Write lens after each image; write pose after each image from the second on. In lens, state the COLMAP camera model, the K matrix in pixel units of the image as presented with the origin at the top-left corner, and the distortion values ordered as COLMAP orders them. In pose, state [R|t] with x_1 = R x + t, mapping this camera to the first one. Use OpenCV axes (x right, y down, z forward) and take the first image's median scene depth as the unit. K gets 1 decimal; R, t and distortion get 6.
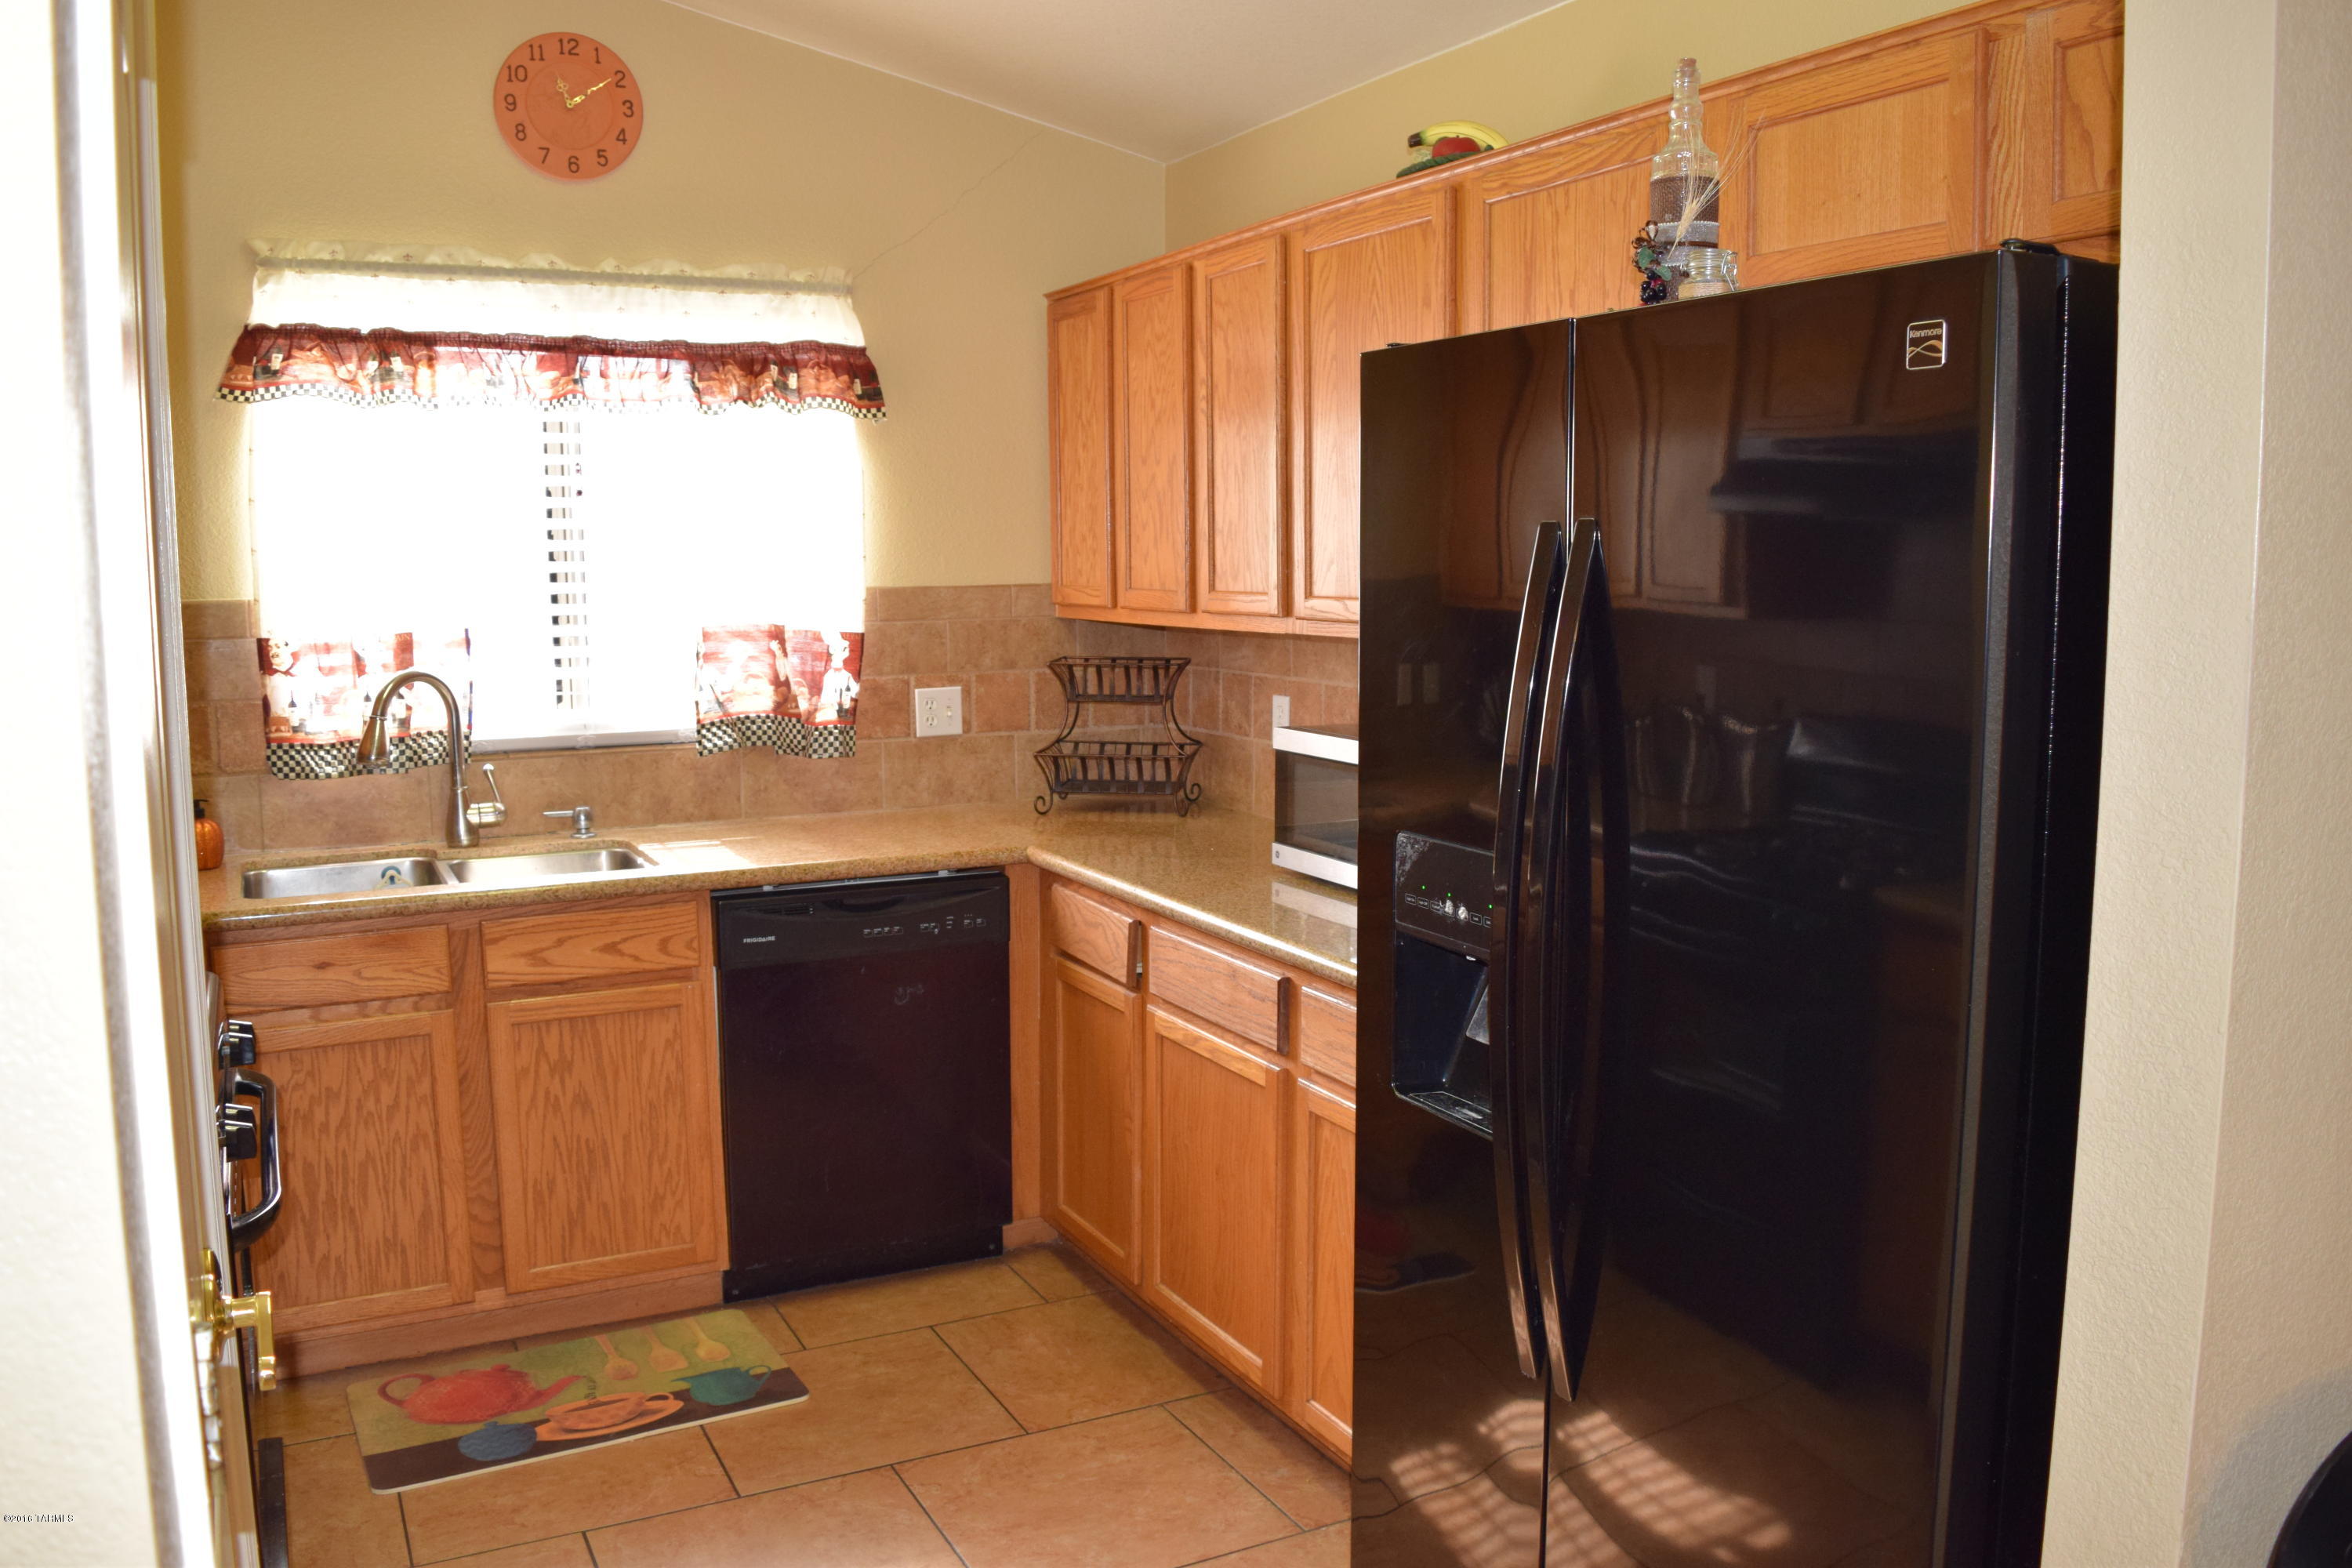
lens RADIAL K [[1832.7, 0, 1176.0], [0, 1832.7, 784.0], [0, 0, 1]] dist [-0.077055, -0.002694]
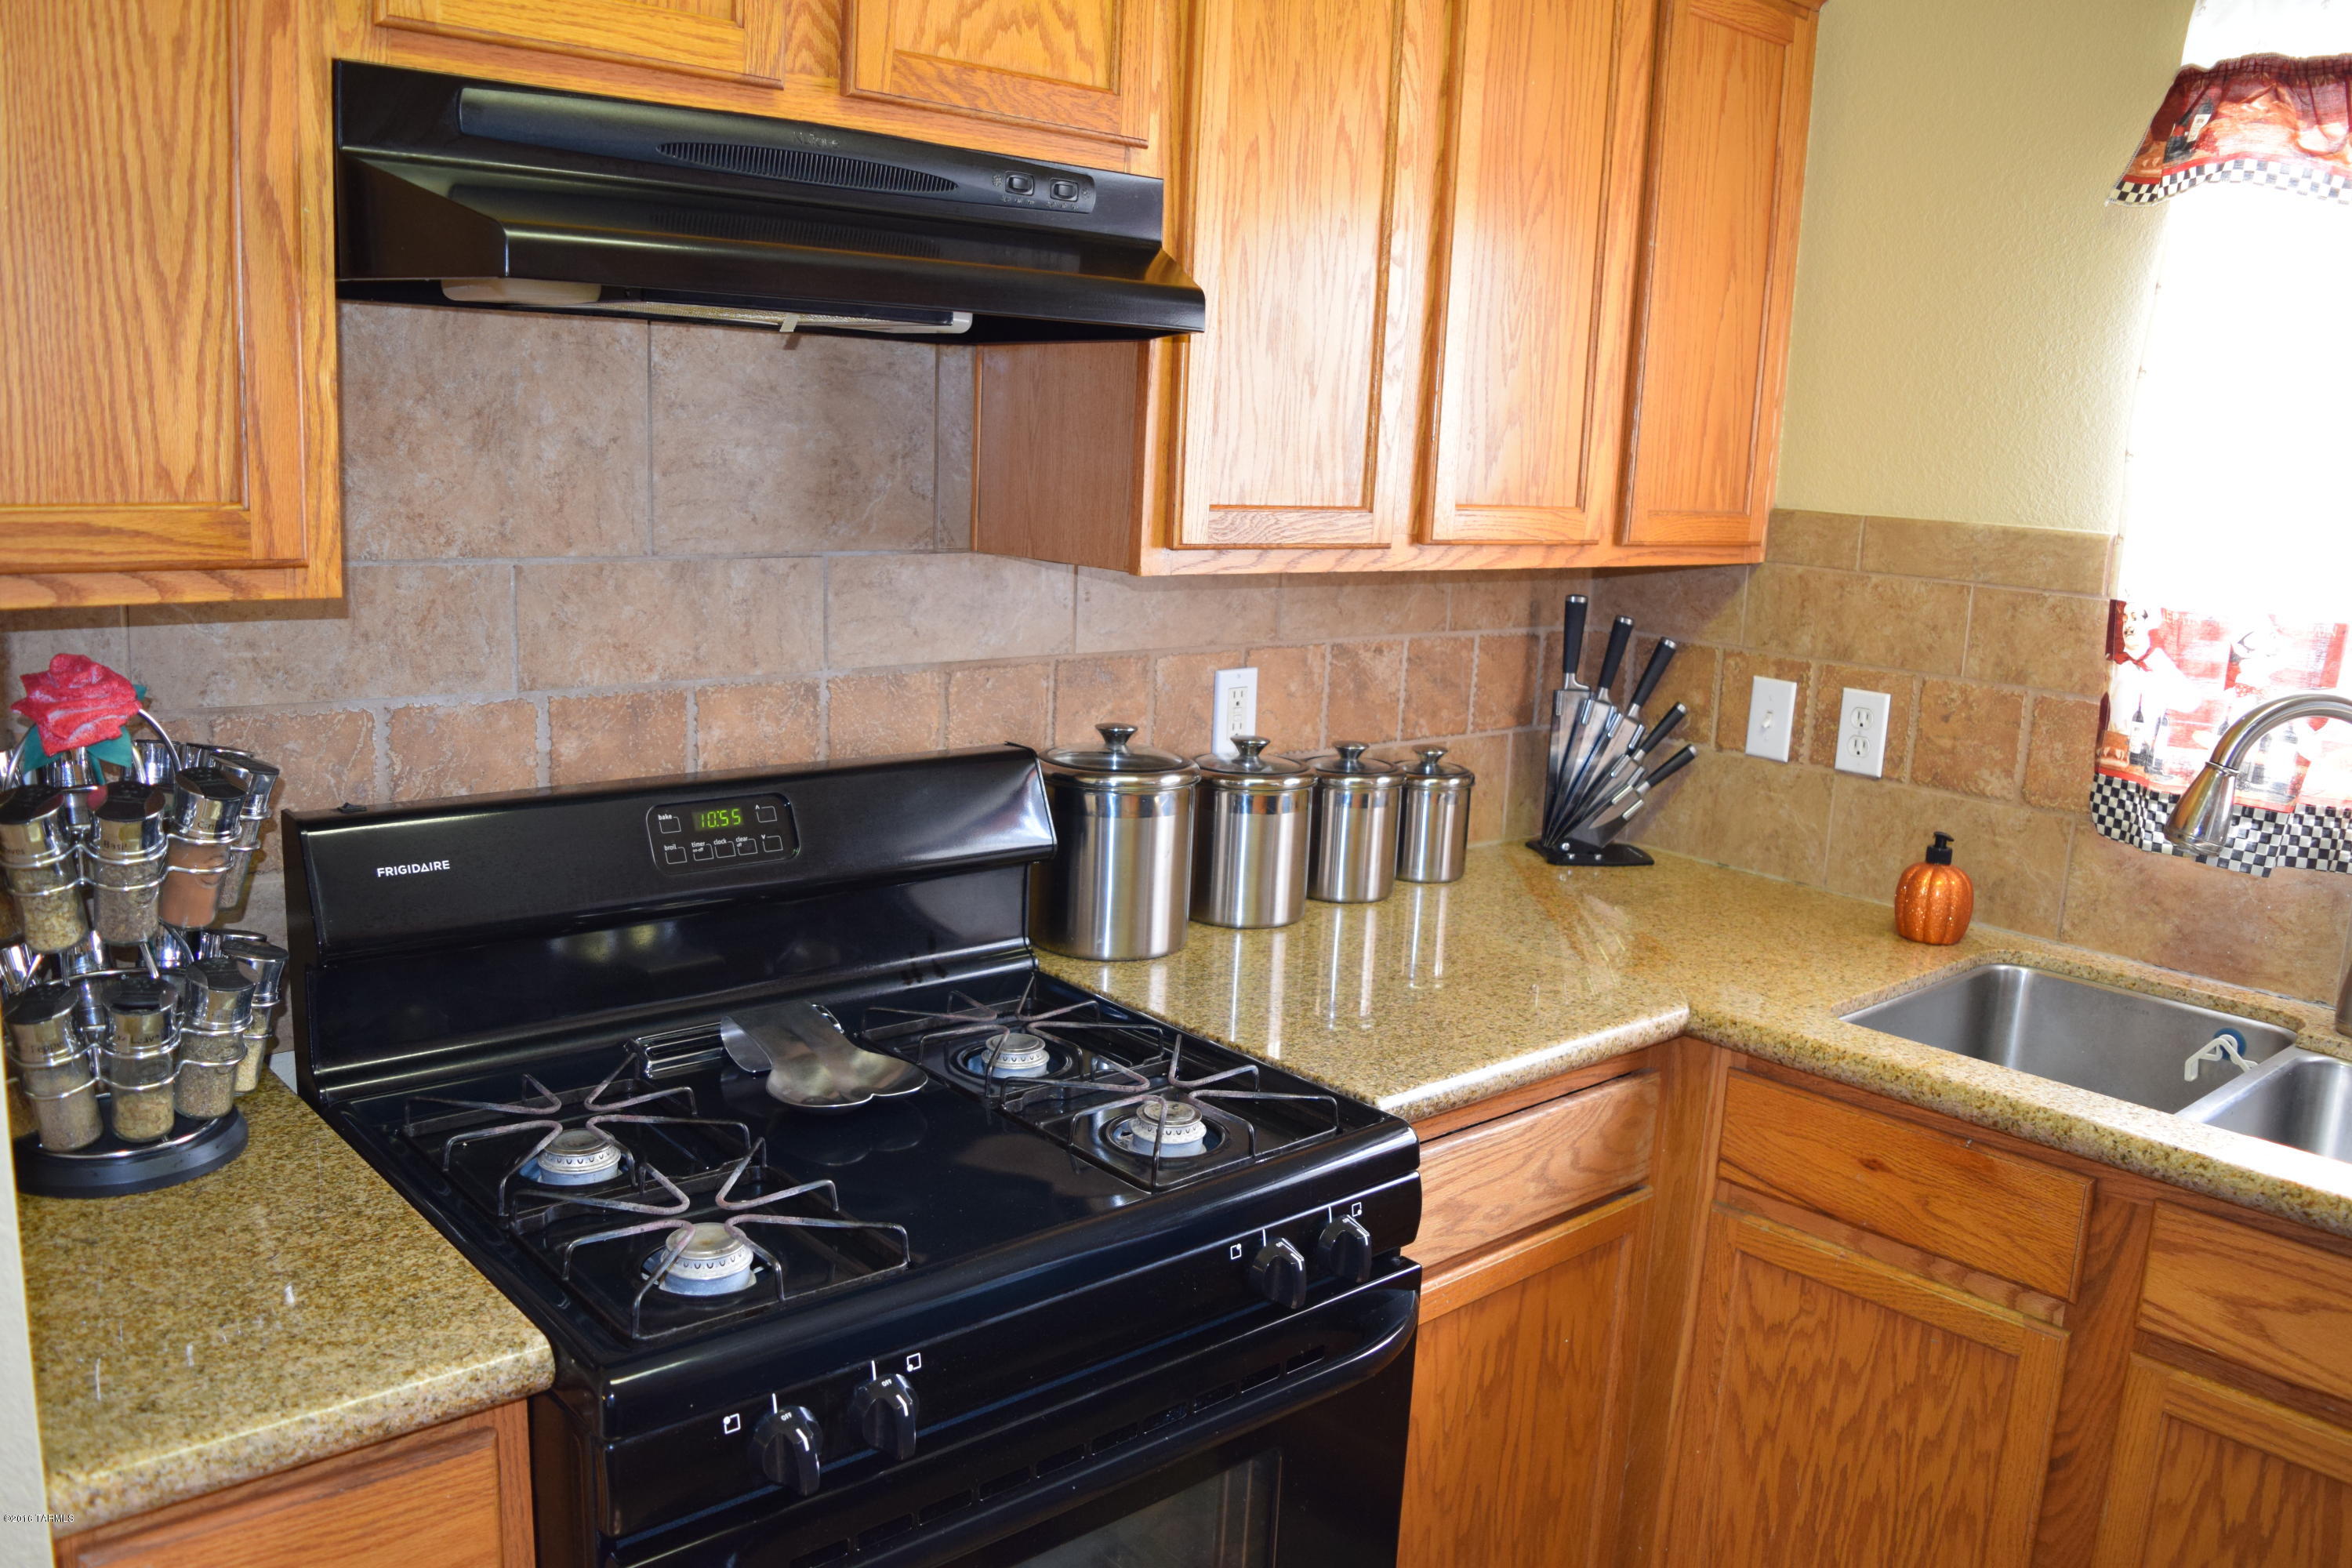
lens RADIAL K [[1832.7, 0, 1176.0], [0, 1832.7, 784.0], [0, 0, 1]] dist [-0.077055, -0.002694]
pose [[0.247483, 0.199635, -0.948102, -0.003744], [-0.167889, 0.972576, 0.160964, -0.064436], [0.954235, 0.119341, 0.274213, 0.534583]]
